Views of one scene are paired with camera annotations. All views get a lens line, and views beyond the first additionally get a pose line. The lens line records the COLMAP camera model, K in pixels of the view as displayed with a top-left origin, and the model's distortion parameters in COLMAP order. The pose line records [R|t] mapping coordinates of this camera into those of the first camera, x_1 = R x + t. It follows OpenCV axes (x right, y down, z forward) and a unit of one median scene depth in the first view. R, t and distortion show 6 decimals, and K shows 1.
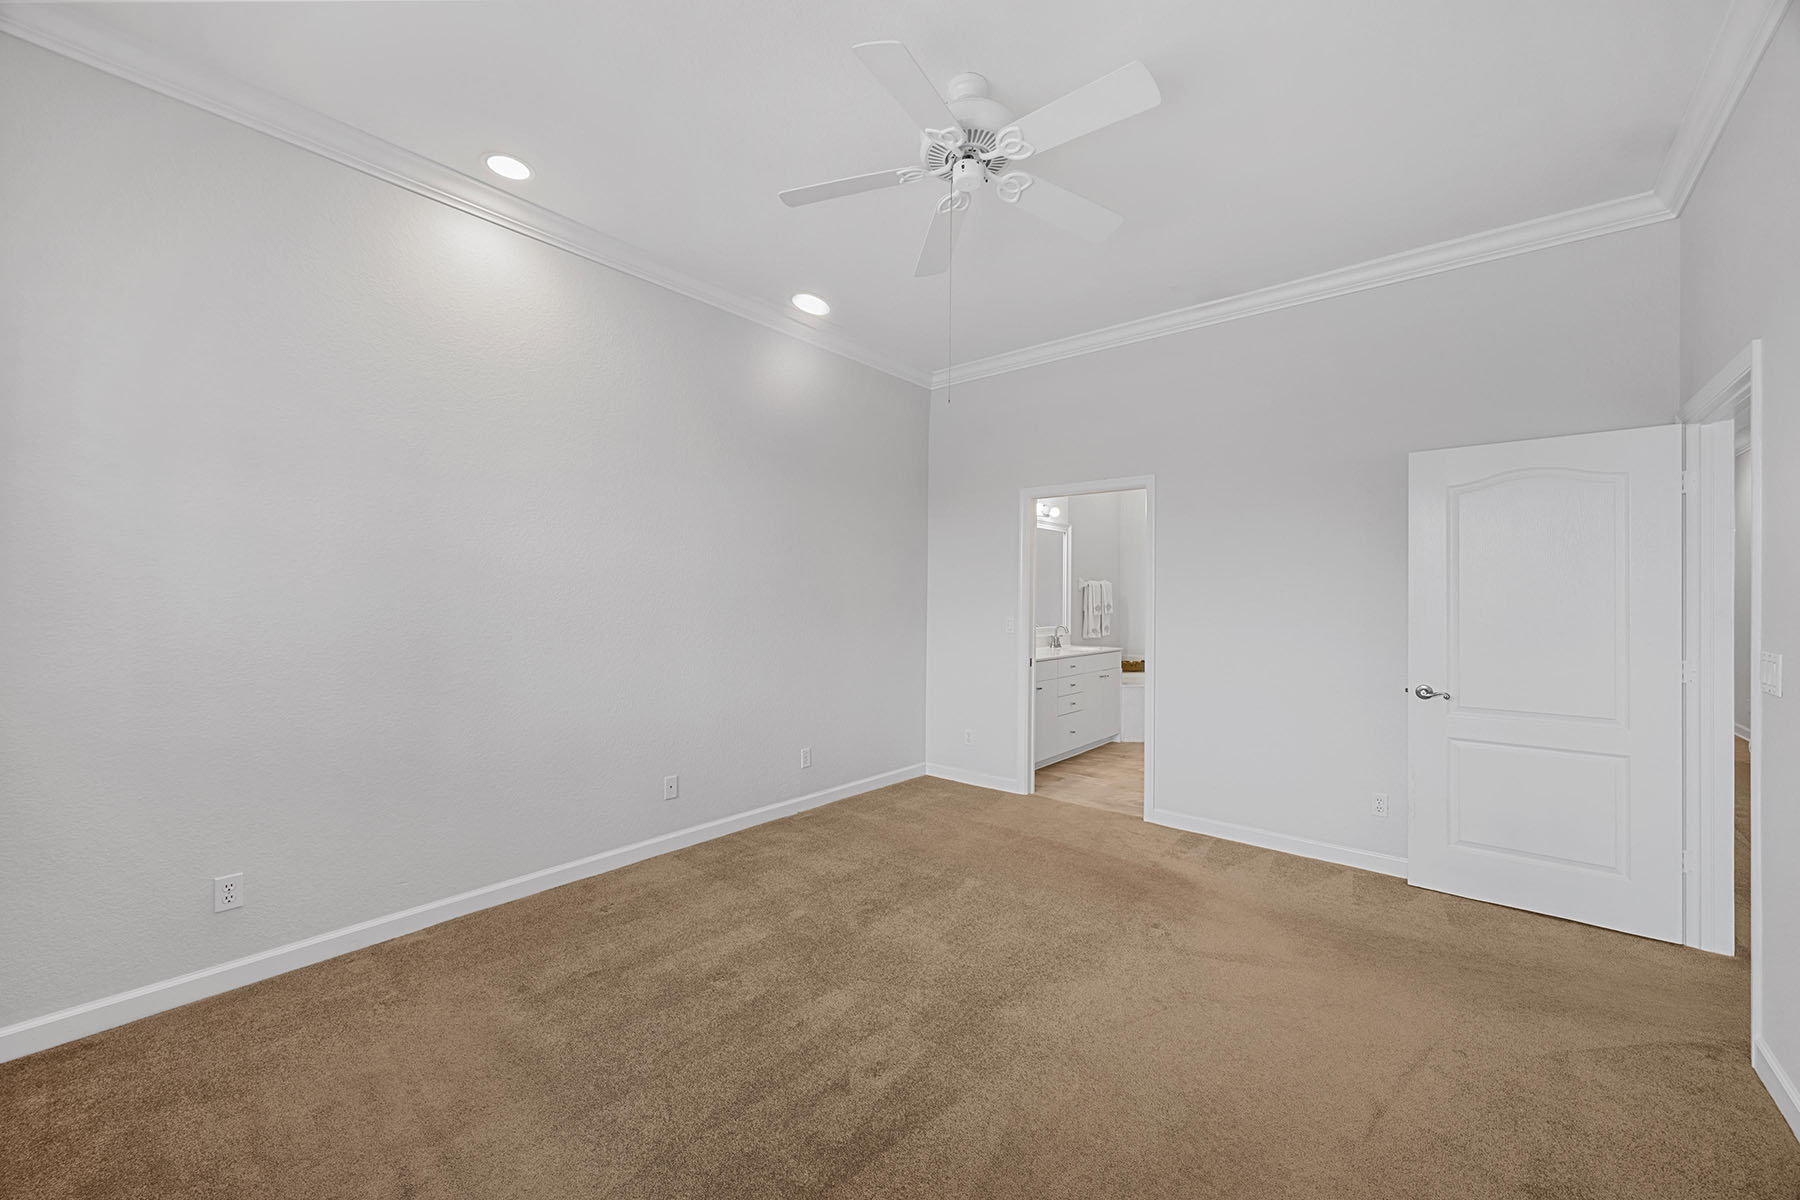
lens RADIAL K [[683.2, 0, 909.0], [0, 683.2, 601.1], [0, 0, 1]] dist [0.000570, 0.000170]
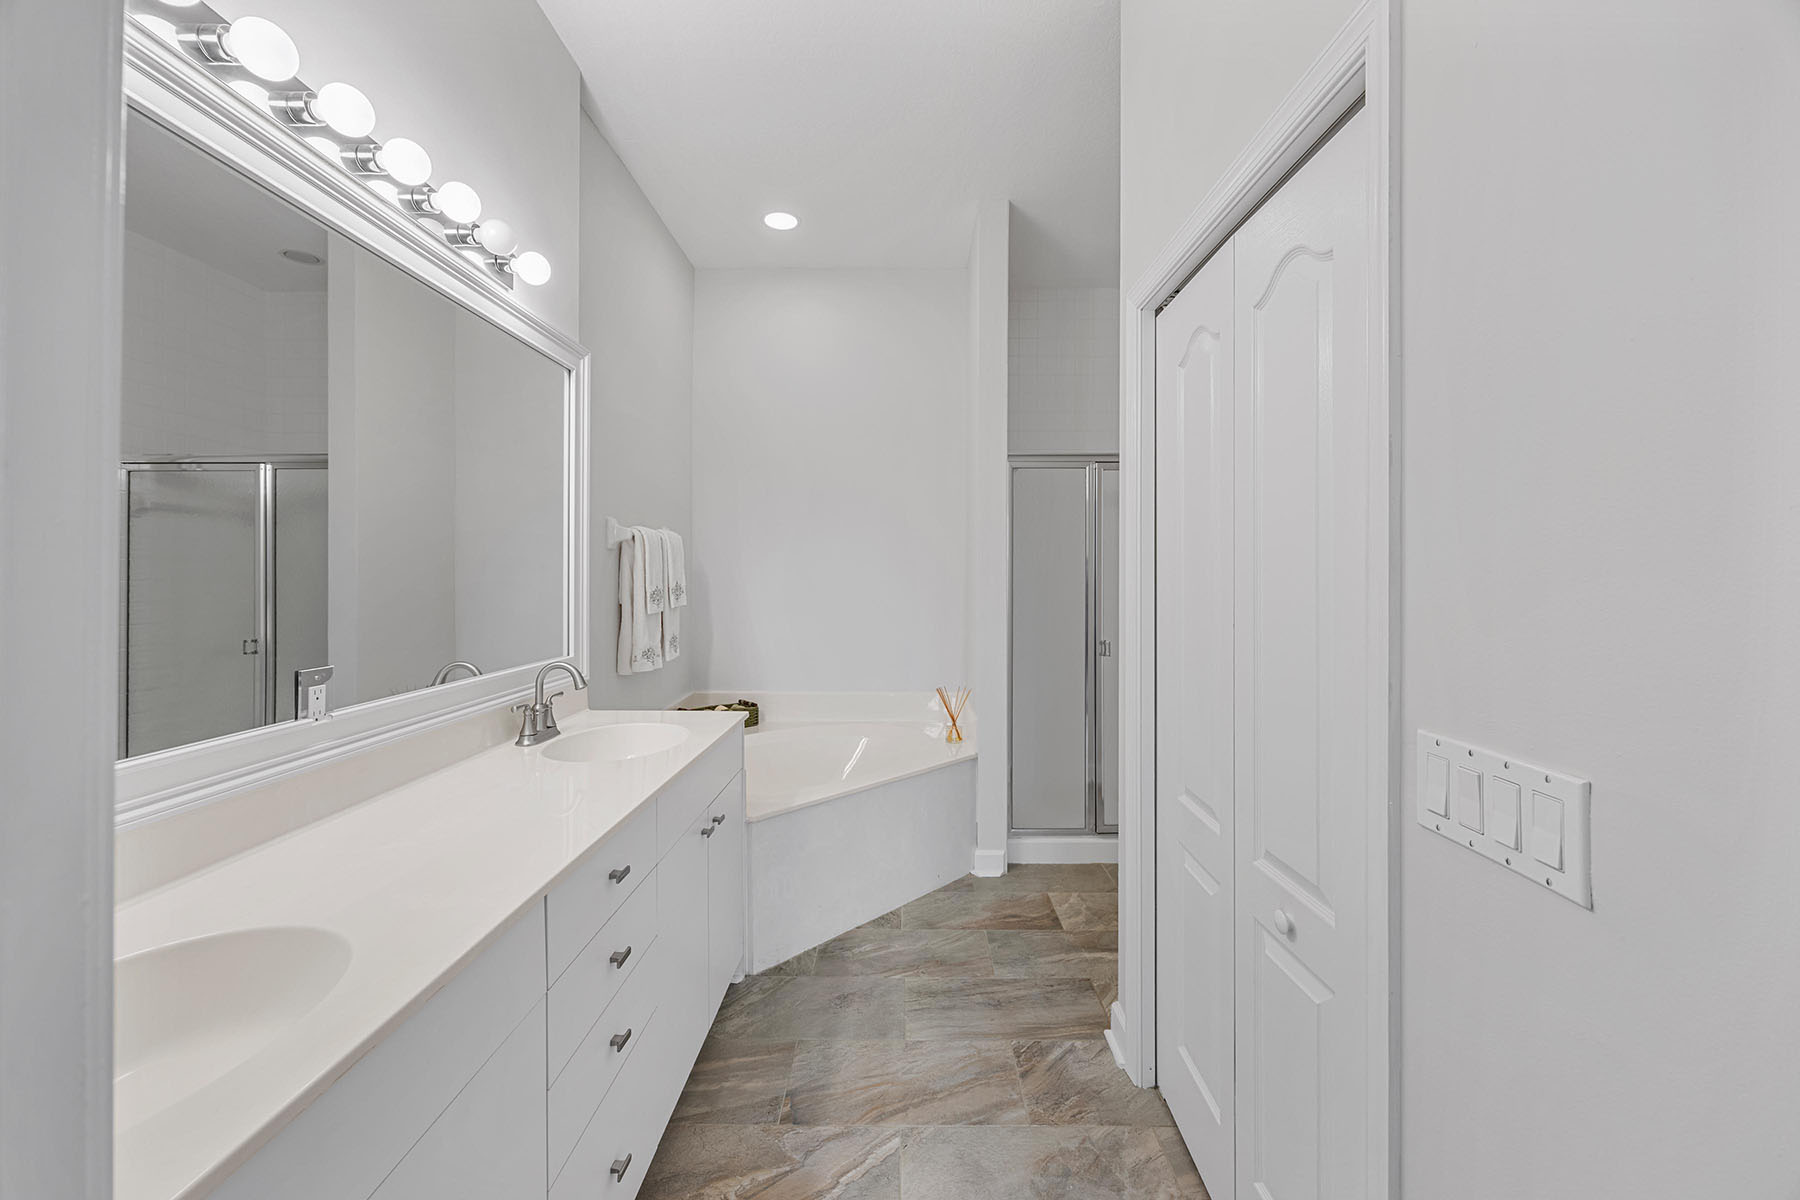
lens RADIAL K [[683.2, 0, 909.0], [0, 683.2, 601.1], [0, 0, 1]] dist [0.000570, 0.000170]
pose [[0.766538, -0.012818, 0.642071, 0.133543], [-0.011986, 0.999341, 0.034260, -0.002226], [-0.642087, -0.033957, 0.765879, 0.603138]]
